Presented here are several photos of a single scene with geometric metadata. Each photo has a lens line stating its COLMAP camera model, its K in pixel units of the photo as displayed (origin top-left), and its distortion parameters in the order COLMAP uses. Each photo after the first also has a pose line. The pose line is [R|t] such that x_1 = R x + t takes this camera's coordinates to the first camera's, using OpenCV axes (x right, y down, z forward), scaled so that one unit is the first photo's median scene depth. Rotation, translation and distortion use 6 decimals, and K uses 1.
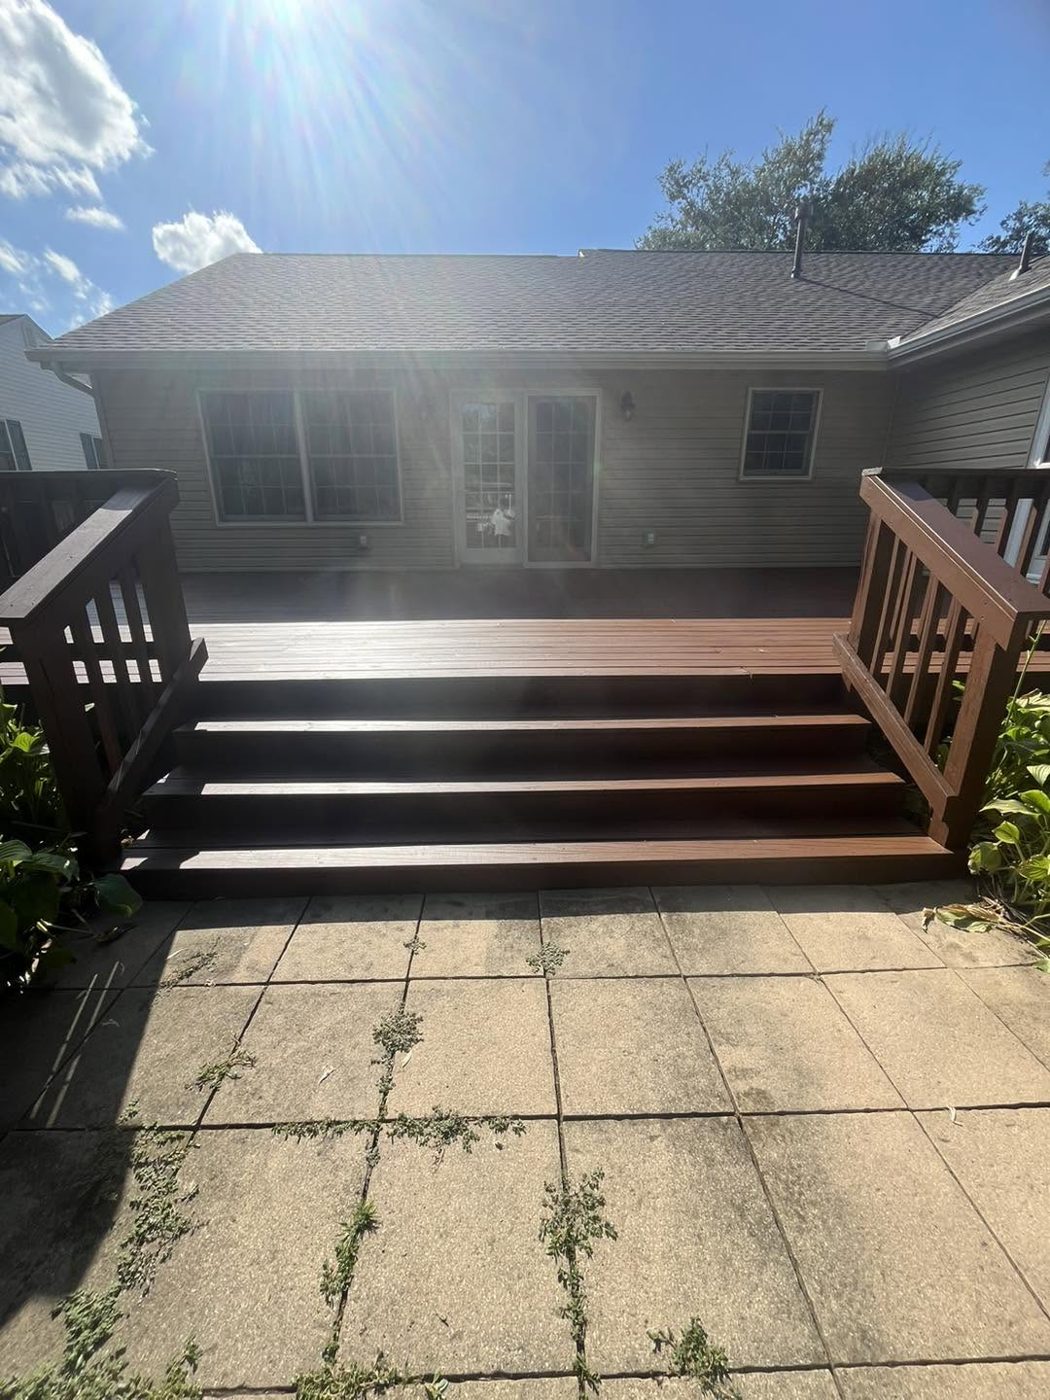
lens RADIAL K [[577.0, 0, 525.1], [0, 577.0, 704.8], [0, 0, 1]] dist [0.002525, 0.000495]
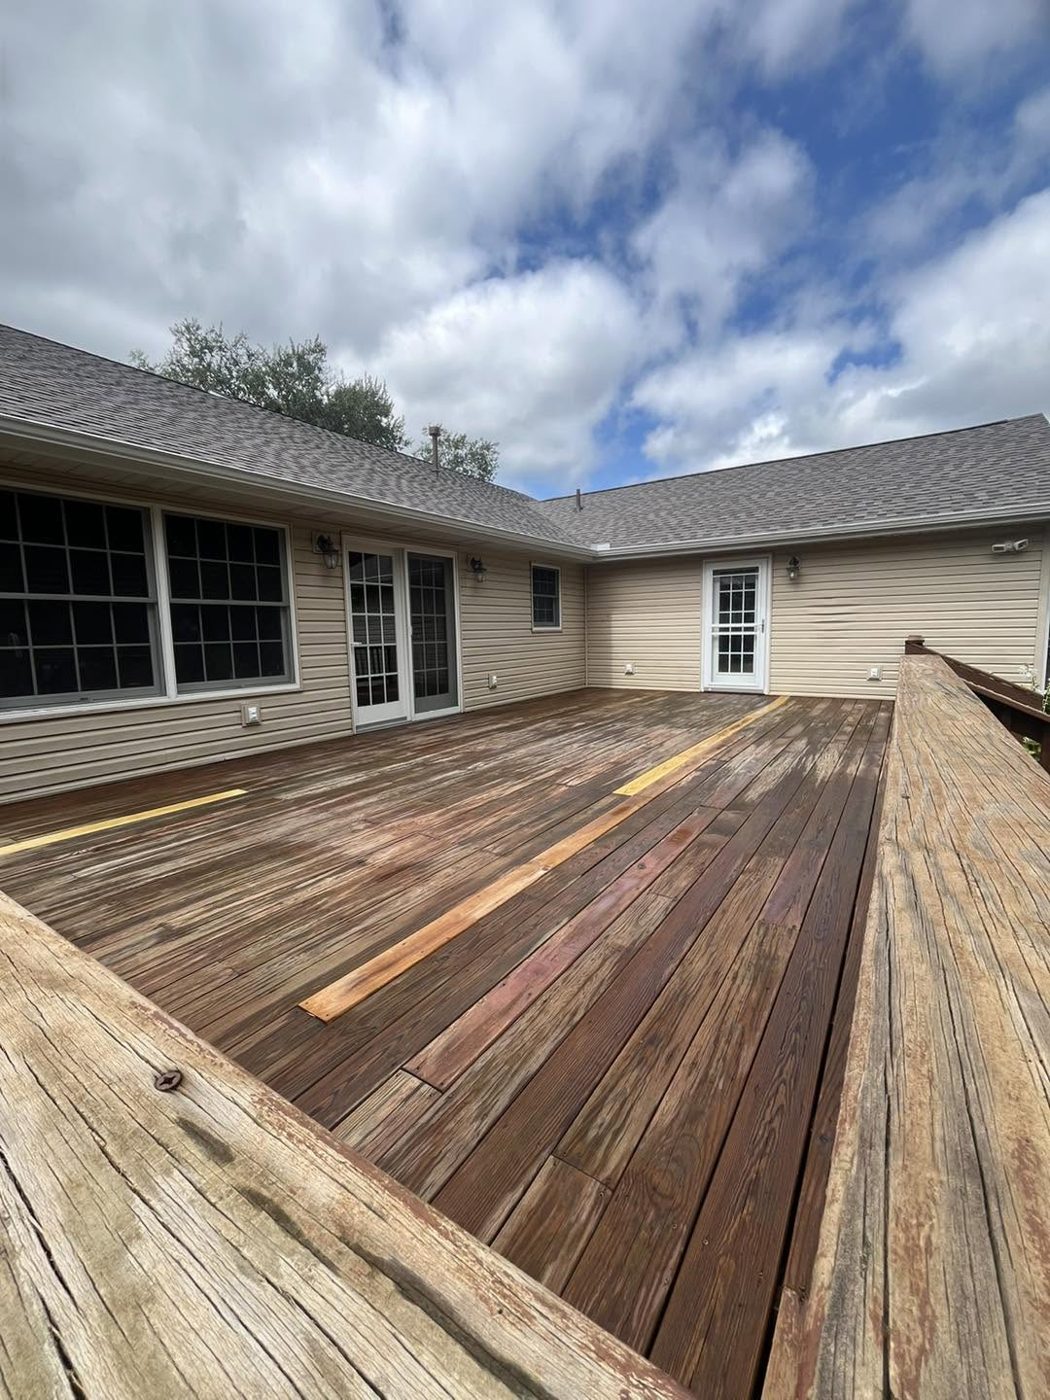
lens RADIAL K [[577.0, 0, 521.1], [0, 577.0, 699.0], [0, 0, 1]] dist [0.002525, 0.000495]
pose [[0.593436, -0.102397, 0.798341, -0.653312], [0.274515, 0.958152, -0.081162, -0.151954], [-0.756621, 0.267321, 0.596711, 0.313588]]
